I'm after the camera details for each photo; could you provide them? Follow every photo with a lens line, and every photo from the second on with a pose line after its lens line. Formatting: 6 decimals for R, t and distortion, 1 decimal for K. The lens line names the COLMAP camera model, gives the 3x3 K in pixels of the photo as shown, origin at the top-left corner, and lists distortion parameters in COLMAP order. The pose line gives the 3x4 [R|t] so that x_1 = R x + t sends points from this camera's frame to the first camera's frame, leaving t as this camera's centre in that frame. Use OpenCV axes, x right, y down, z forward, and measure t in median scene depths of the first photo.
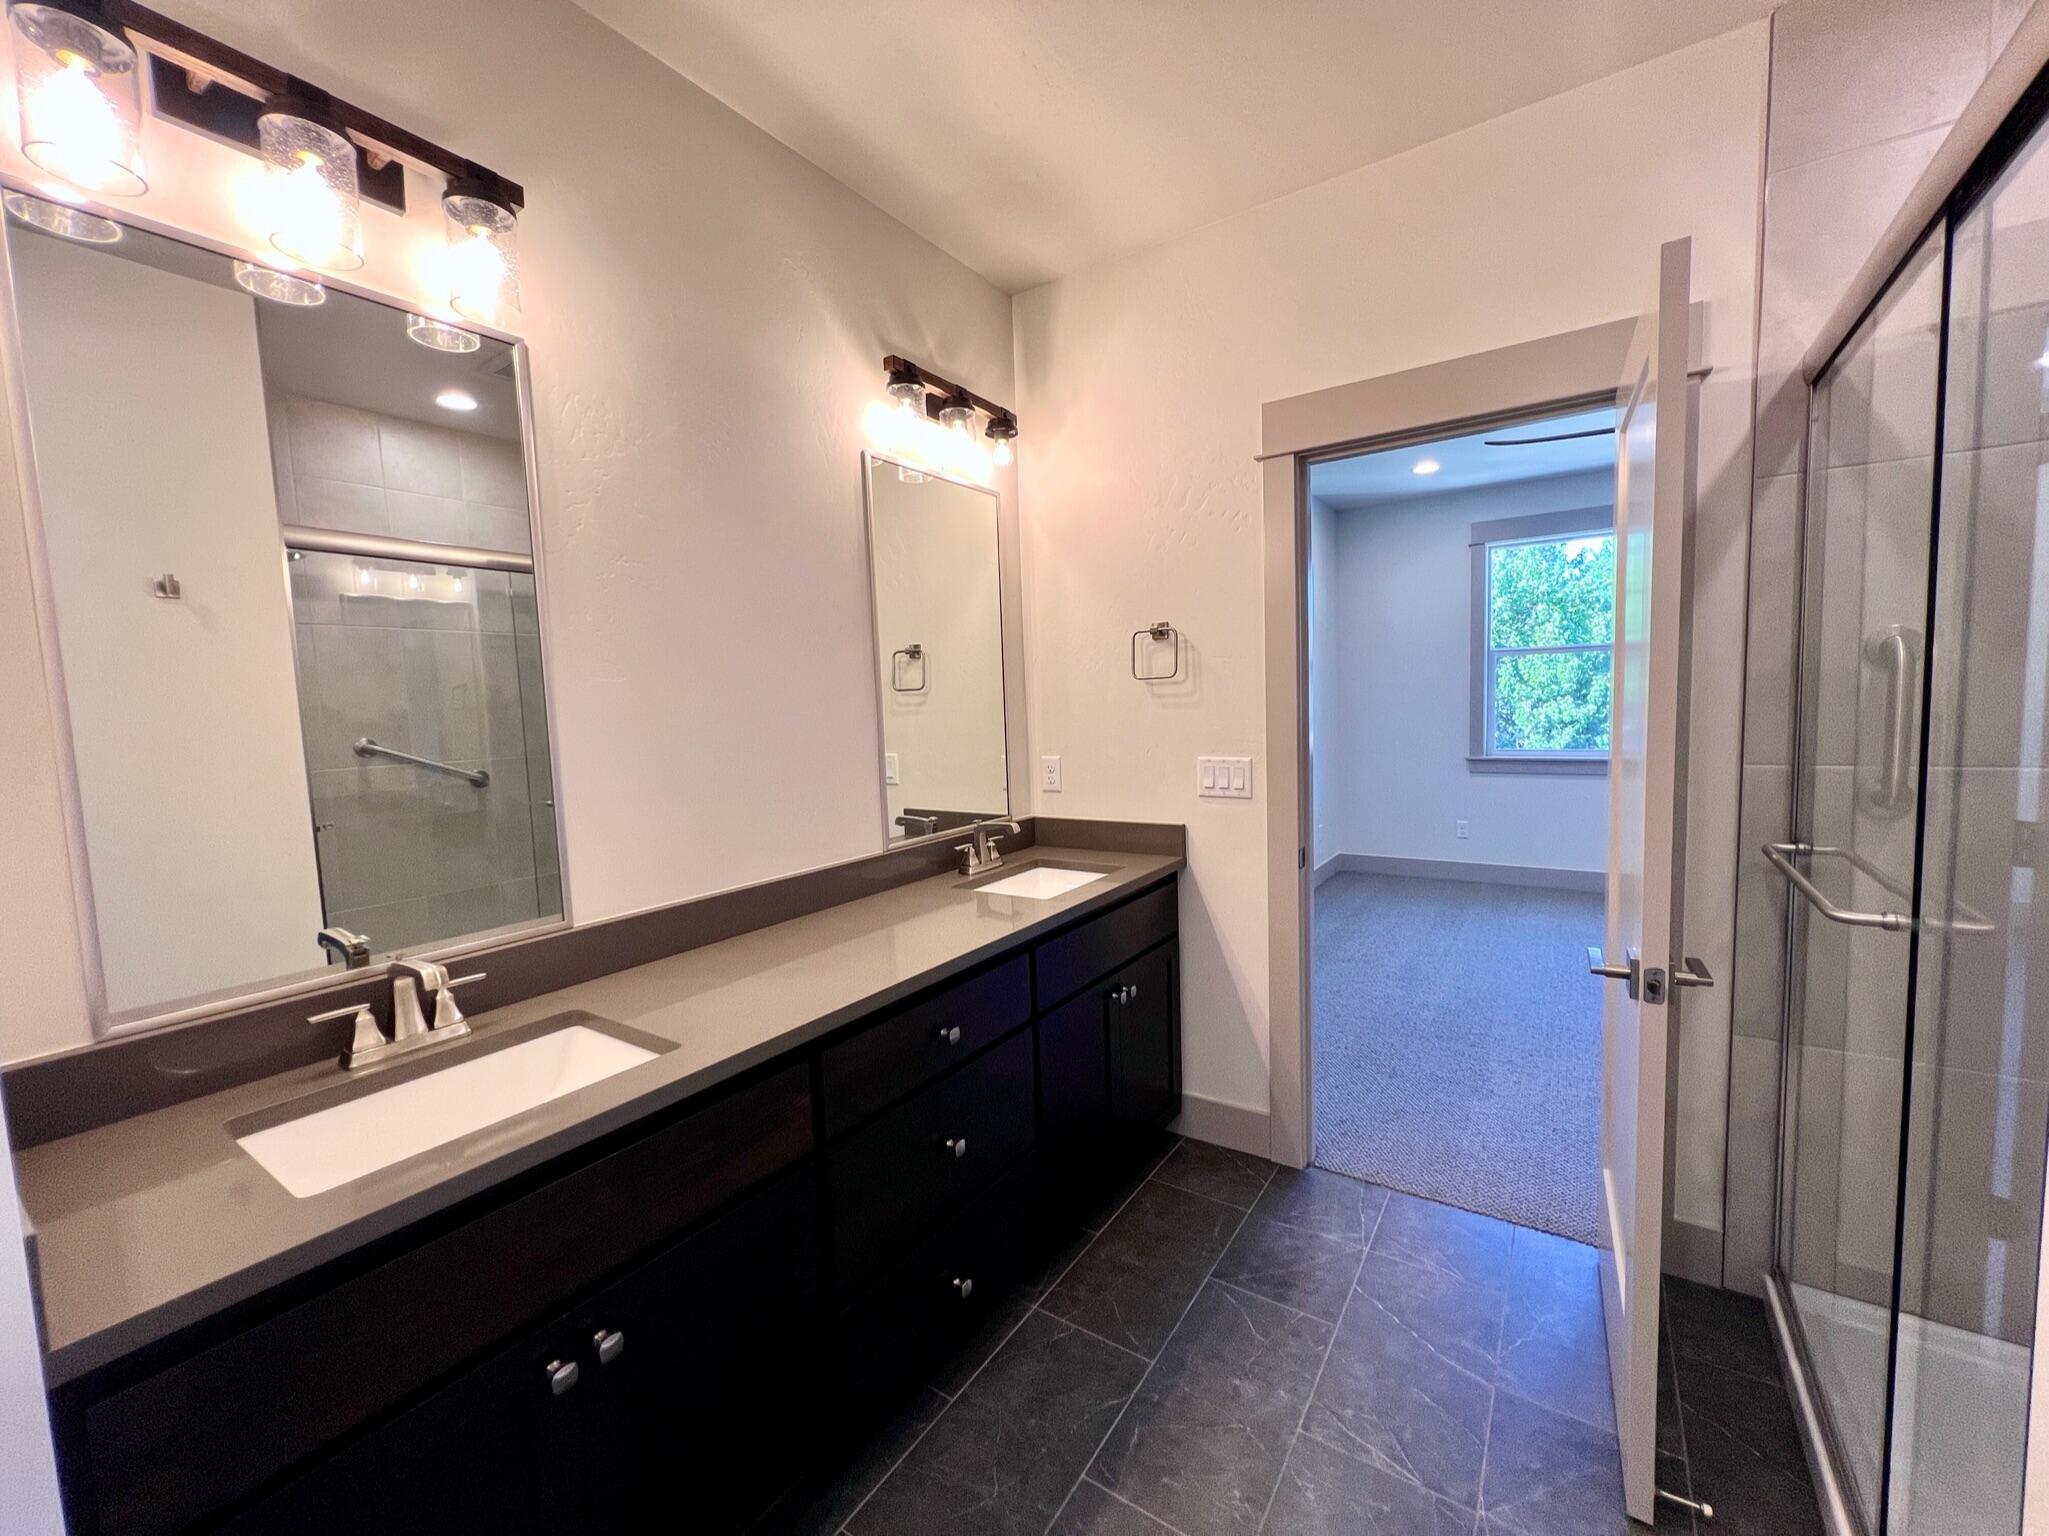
lens RADIAL K [[825.0, 0, 1014.2], [0, 825.0, 775.5], [0, 0, 1]] dist [-0.003563, 0.001665]
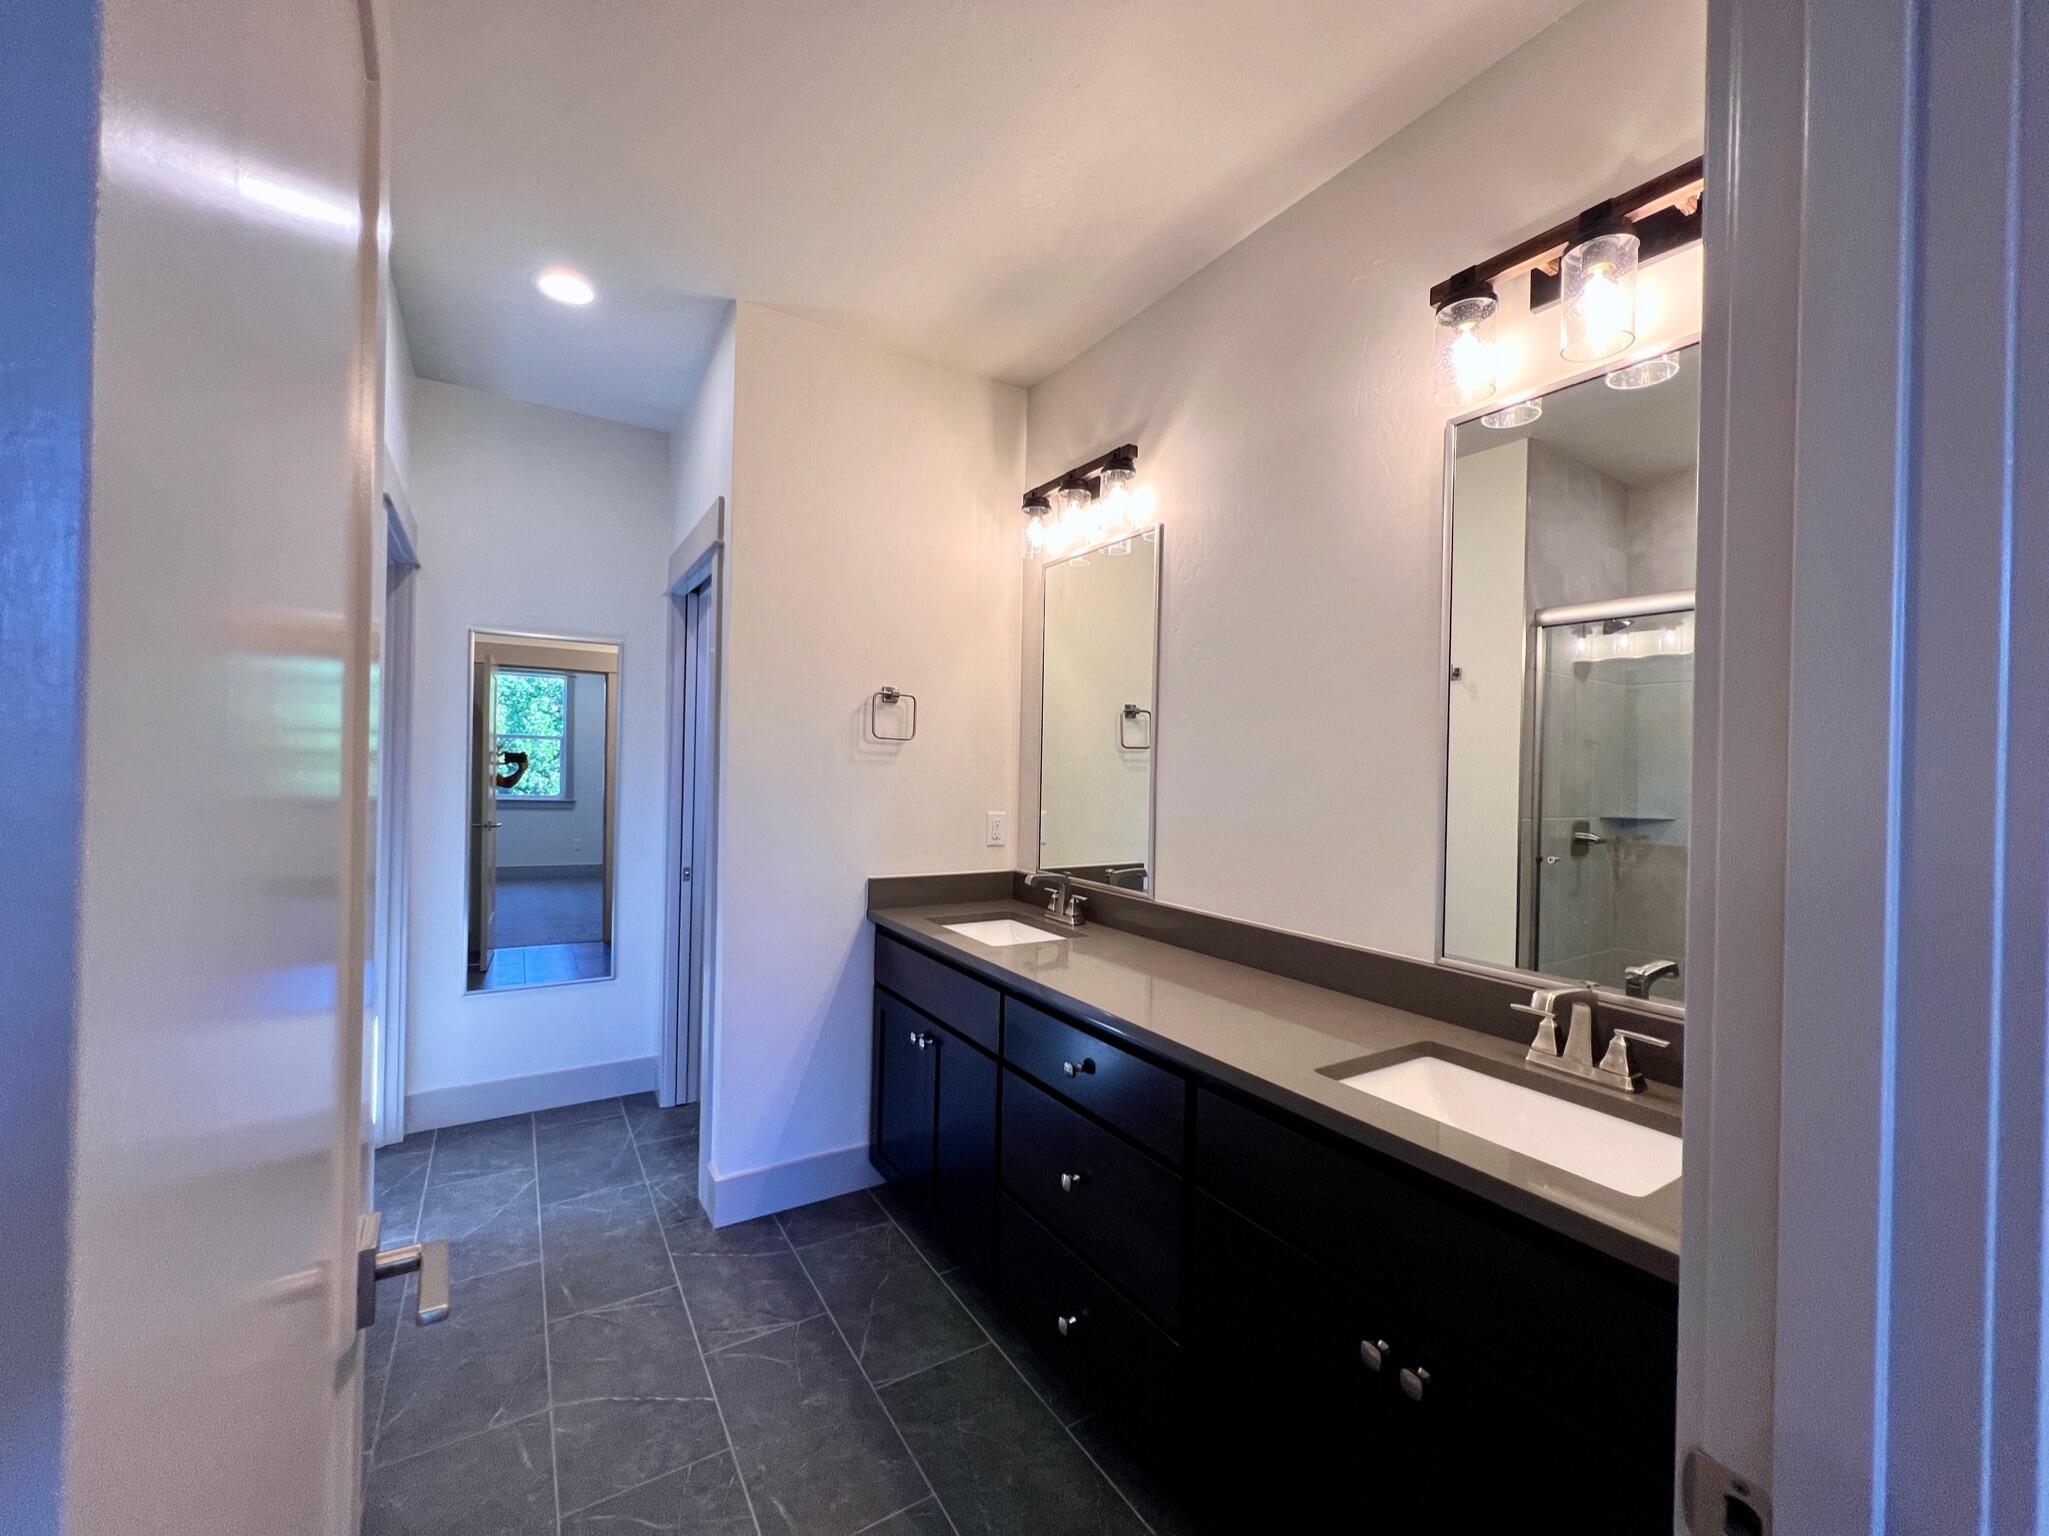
lens RADIAL K [[825.0, 0, 1015.4], [0, 825.0, 756.2], [0, 0, 1]] dist [-0.003563, 0.001665]
pose [[-0.389765, 0.032272, -0.920349, 0.637691], [-0.083806, 0.993996, 0.070347, -0.105698], [0.917093, 0.104550, -0.384720, 0.915701]]
